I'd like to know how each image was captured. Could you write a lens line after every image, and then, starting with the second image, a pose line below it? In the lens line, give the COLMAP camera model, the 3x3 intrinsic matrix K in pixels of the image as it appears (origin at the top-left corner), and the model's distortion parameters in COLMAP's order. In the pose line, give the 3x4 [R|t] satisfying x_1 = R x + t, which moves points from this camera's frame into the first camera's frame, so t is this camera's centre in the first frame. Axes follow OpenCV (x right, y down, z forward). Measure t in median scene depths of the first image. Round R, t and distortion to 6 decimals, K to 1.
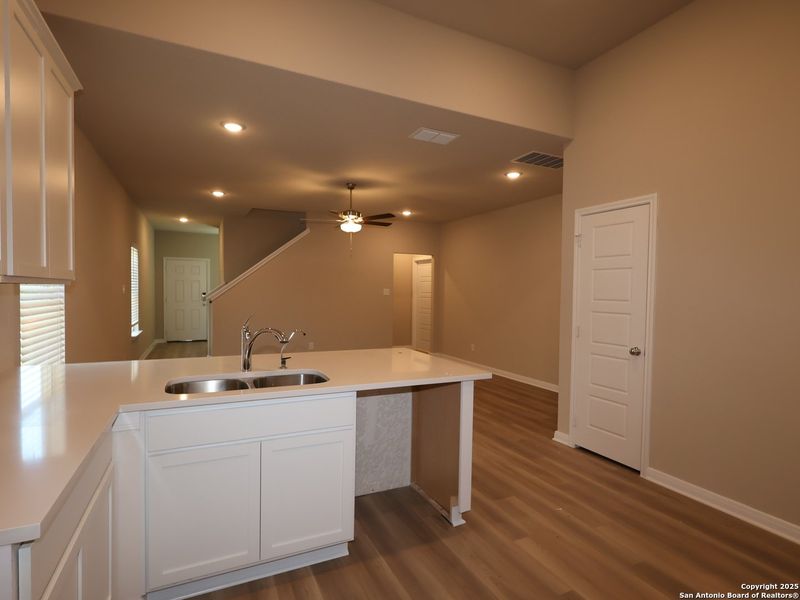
lens RADIAL K [[418.5, 0, 399.5], [0, 418.5, 303.4], [0, 0, 1]] dist [-0.000852, -0.000305]
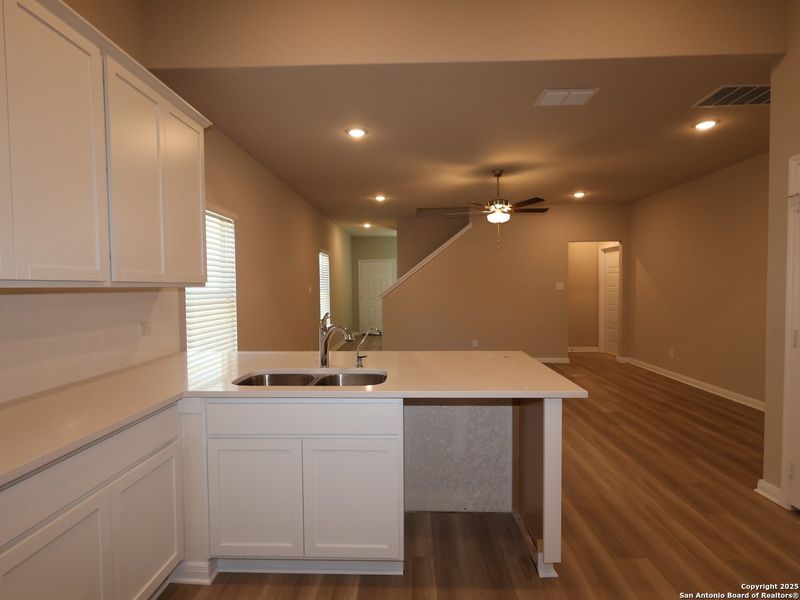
lens RADIAL K [[418.5, 0, 399.5], [0, 418.5, 303.4], [0, 0, 1]] dist [-0.000852, -0.000305]
pose [[0.886110, -0.004531, -0.463453, 0.181071], [0.009101, 0.999930, 0.007626, -0.000927], [0.463386, -0.010975, 0.886089, 0.114916]]
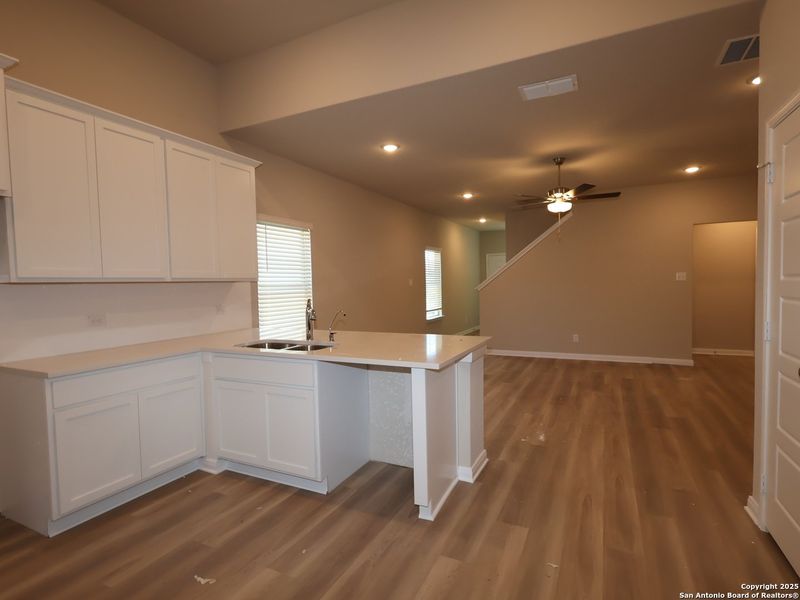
lens RADIAL K [[418.5, 0, 399.5], [0, 418.5, 303.4], [0, 0, 1]] dist [-0.000852, -0.000305]
pose [[0.616882, 0.009140, -0.787003, 0.585977], [0.006874, 0.999832, 0.016999, 0.013779], [0.787026, -0.015897, 0.616716, 0.256012]]
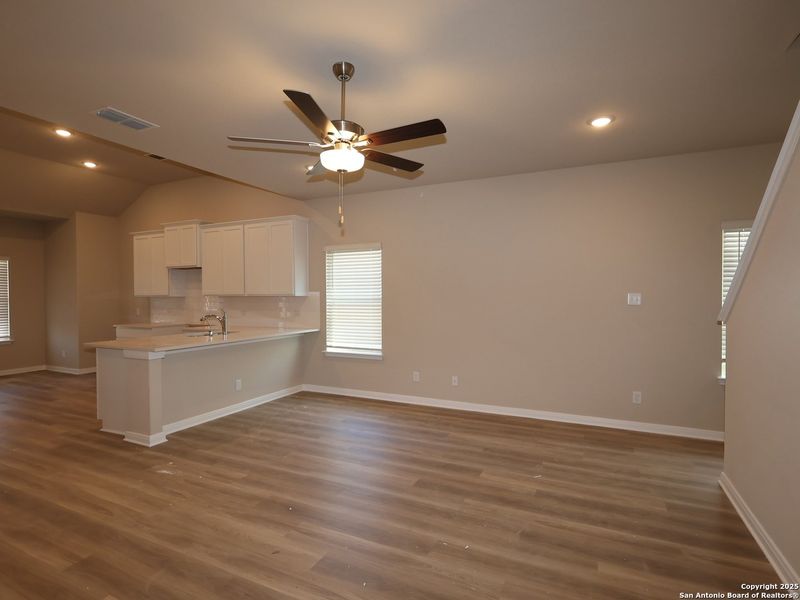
lens RADIAL K [[418.5, 0, 399.5], [0, 418.5, 303.4], [0, 0, 1]] dist [-0.000852, -0.000305]
pose [[-0.778353, -0.003137, -0.627819, 0.194805], [-0.029778, 0.999047, 0.031927, -0.063434], [0.627120, 0.043546, -0.777705, 2.144167]]
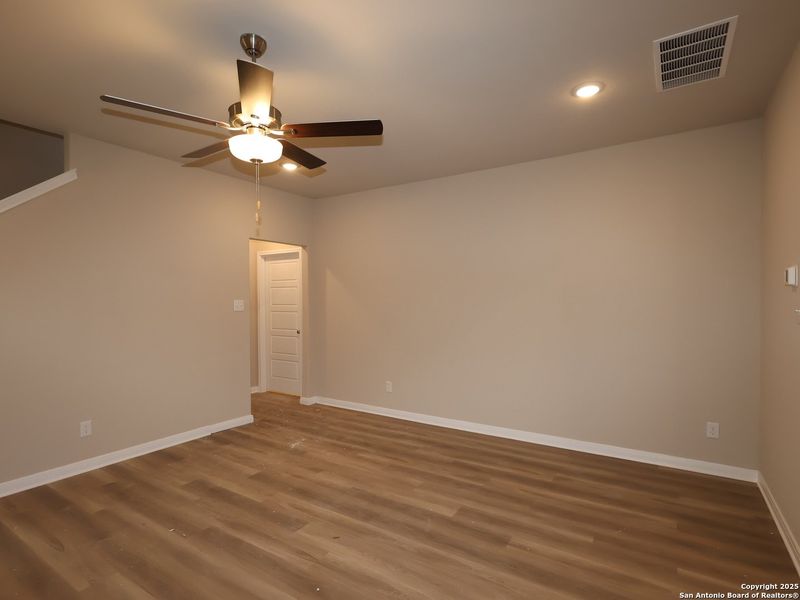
lens RADIAL K [[418.5, 0, 399.5], [0, 418.5, 303.4], [0, 0, 1]] dist [-0.000852, -0.000305]
pose [[0.855485, -0.025483, 0.517201, -0.316024], [0.033122, 0.999436, -0.005542, -0.044085], [-0.516768, 0.021872, 0.855846, 0.898978]]
